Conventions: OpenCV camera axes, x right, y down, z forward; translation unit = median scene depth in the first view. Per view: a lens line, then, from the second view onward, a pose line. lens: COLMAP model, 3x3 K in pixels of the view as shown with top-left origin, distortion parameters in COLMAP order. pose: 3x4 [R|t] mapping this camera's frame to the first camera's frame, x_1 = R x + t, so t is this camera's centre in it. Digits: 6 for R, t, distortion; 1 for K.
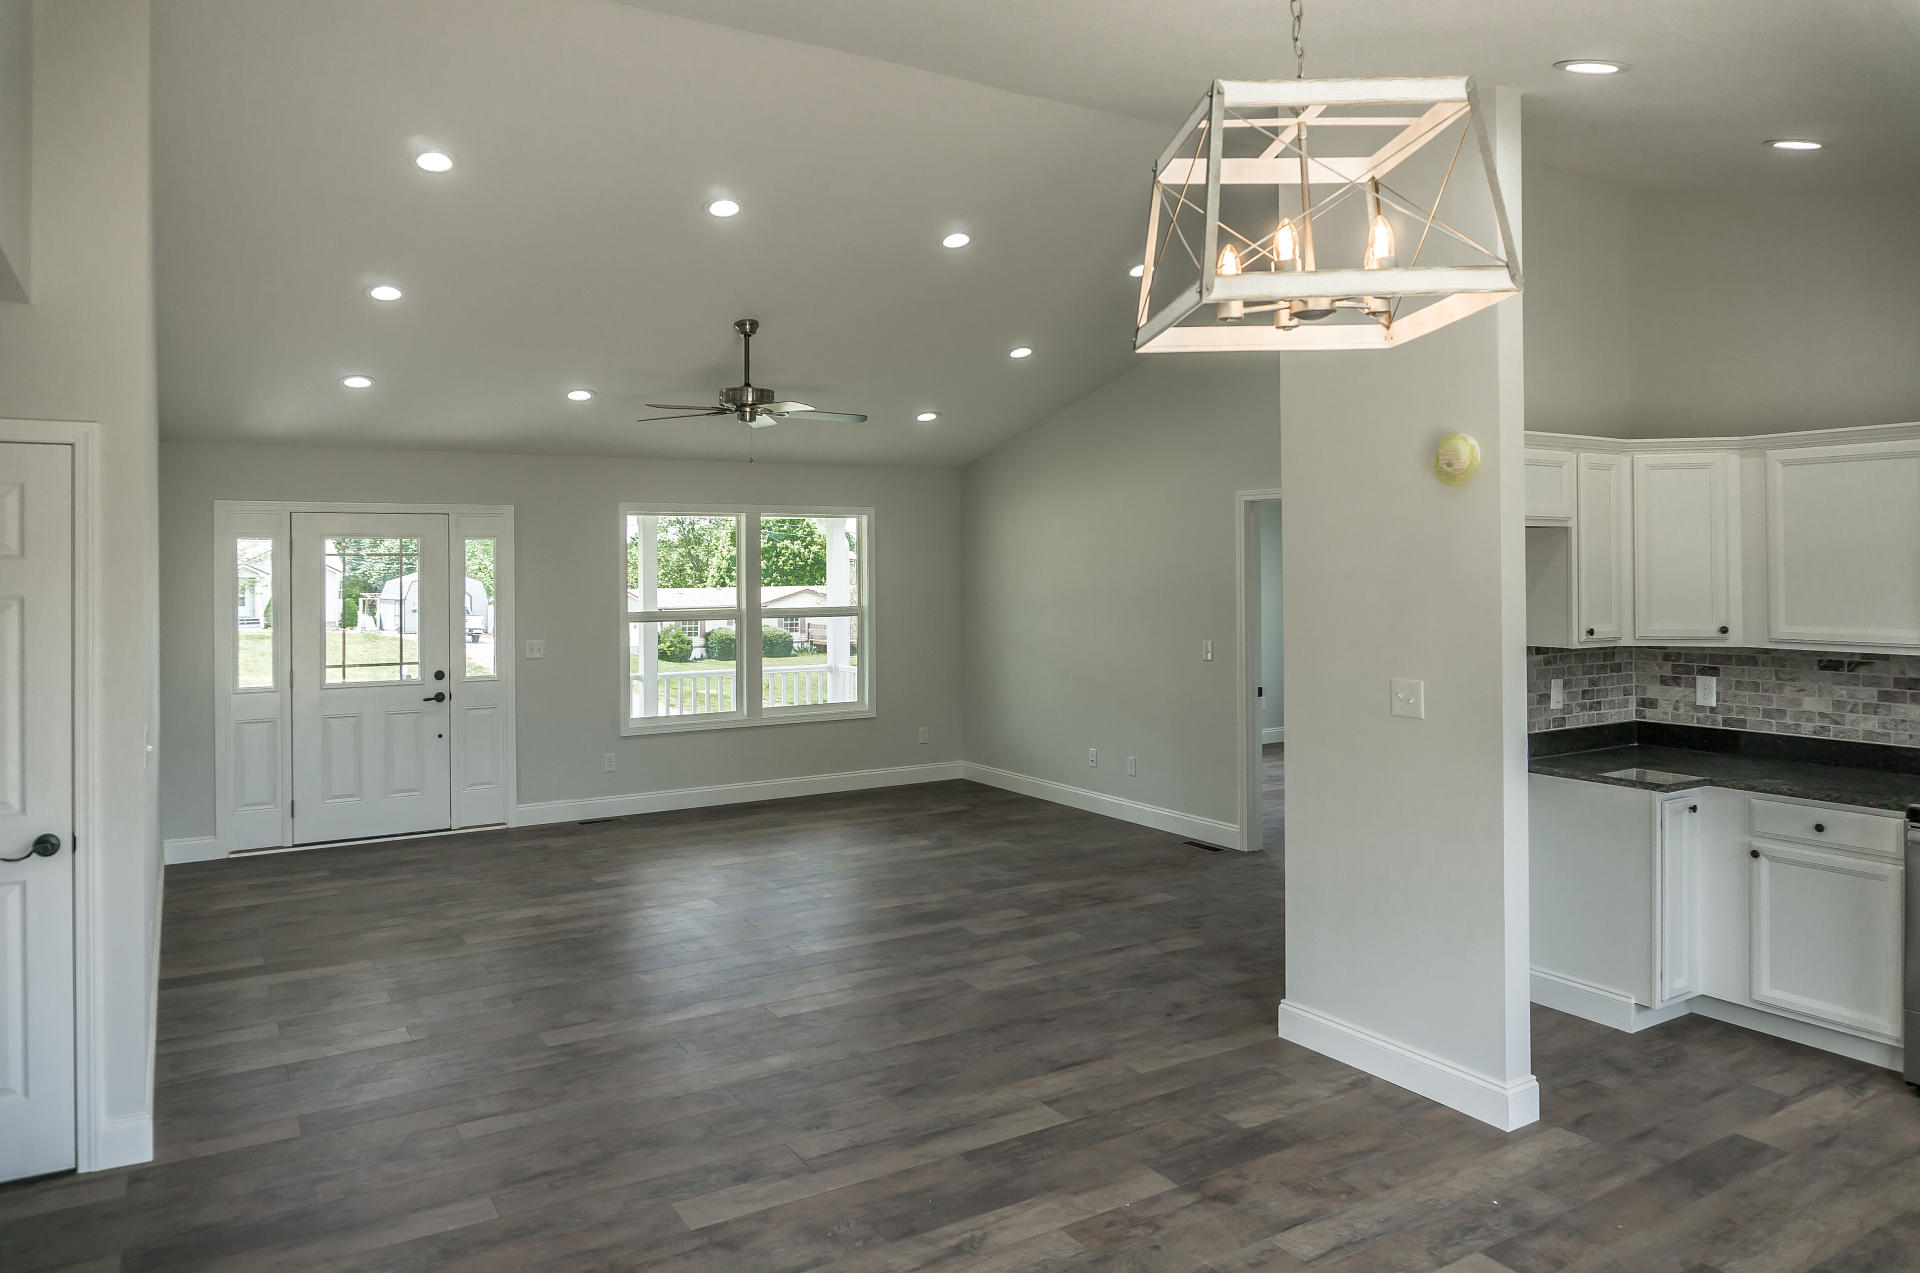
lens RADIAL K [[1290.6, 0, 971.8], [0, 1290.6, 571.6], [0, 0, 1]] dist [-0.024723, -0.000971]
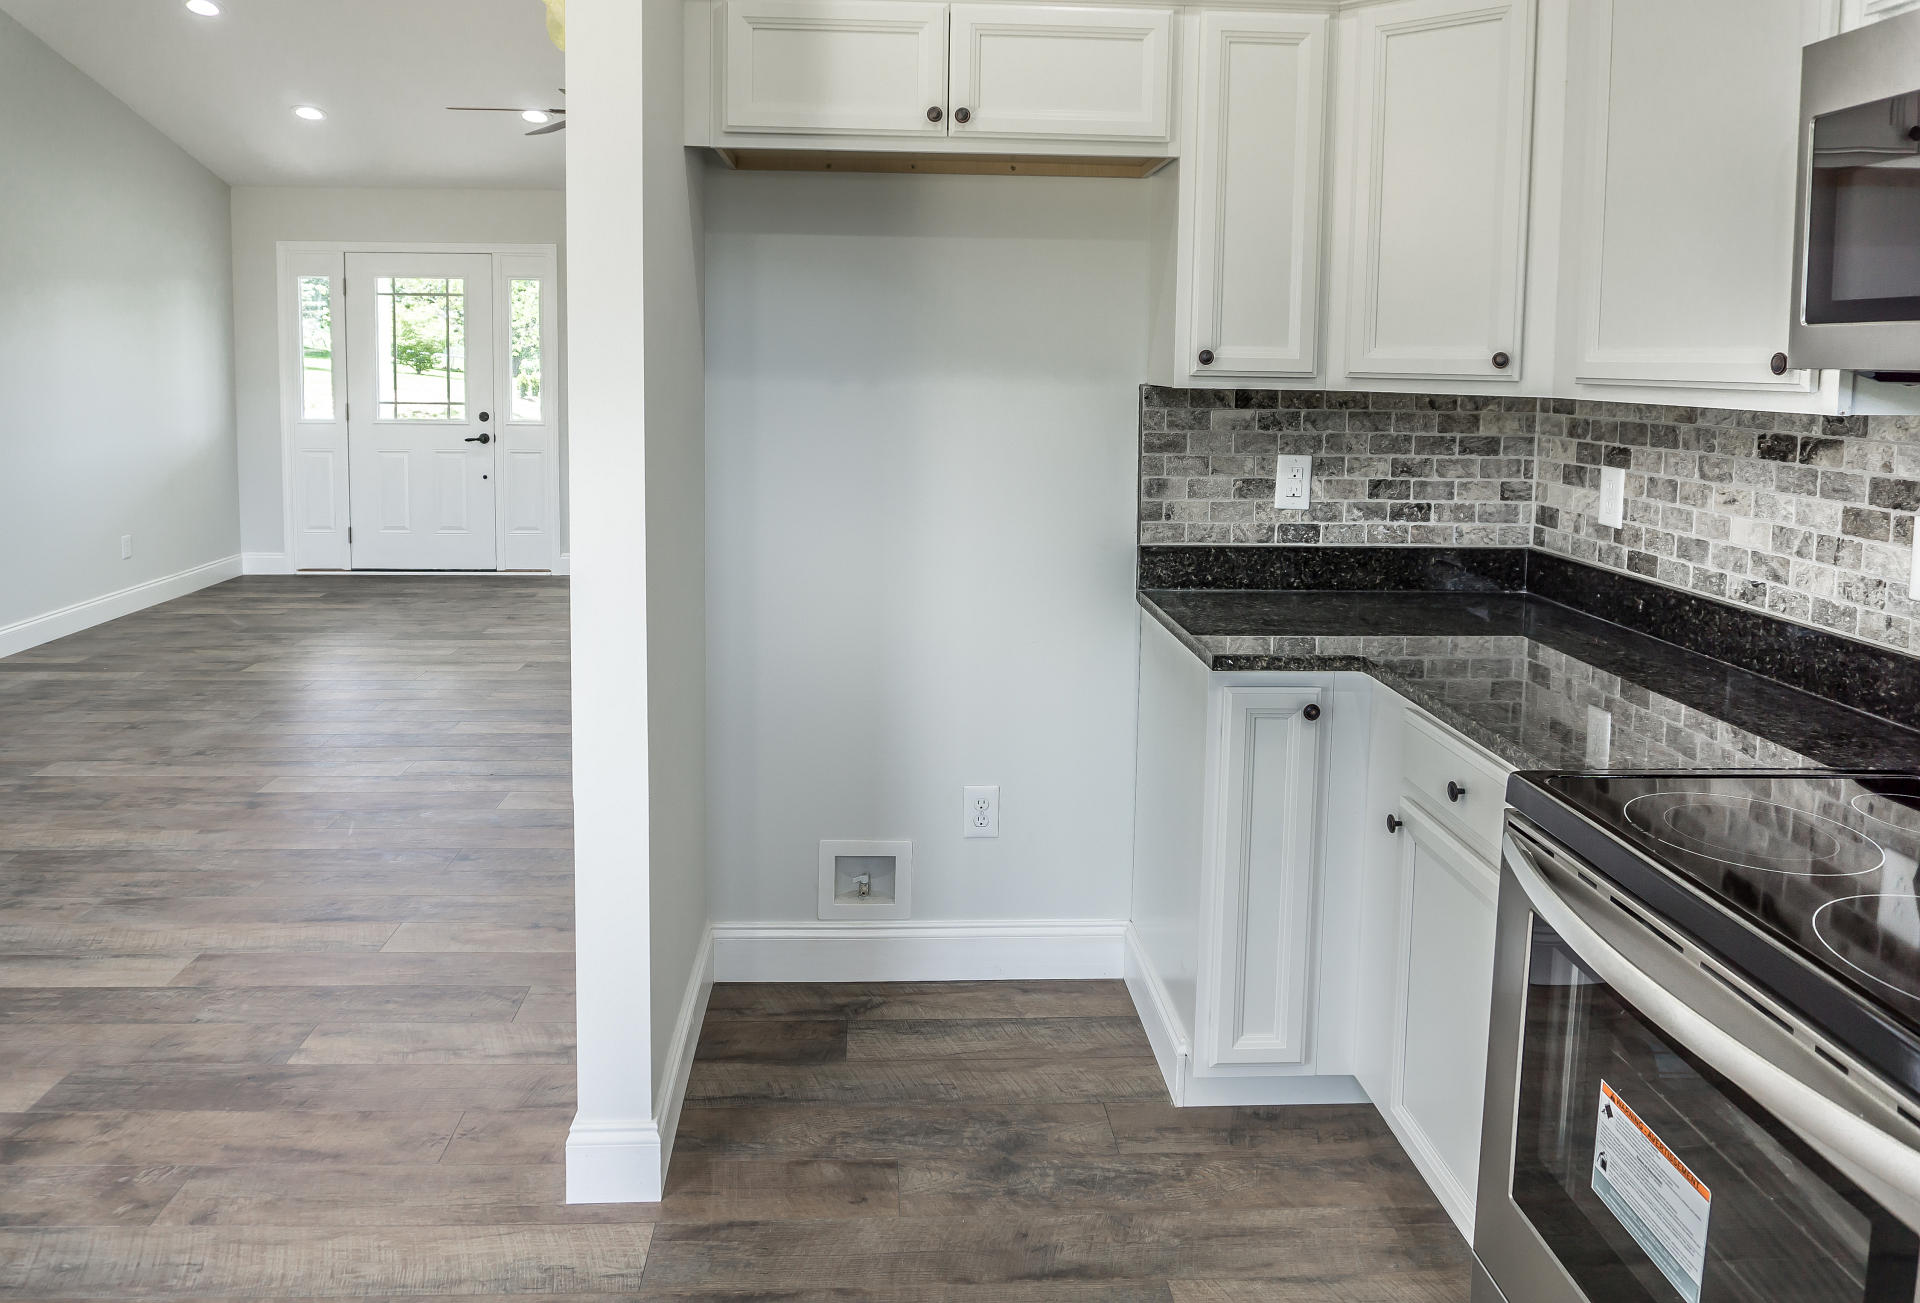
lens RADIAL K [[1307.2, 0, 931.0], [0, 1307.2, 483.6], [0, 0, 1]] dist [-0.021083, 0.001630]
pose [[0.873277, 0.062617, -0.483184, 0.628648], [-0.018895, 0.995314, 0.094836, 0.048537], [0.486858, -0.073688, 0.870368, 0.462425]]
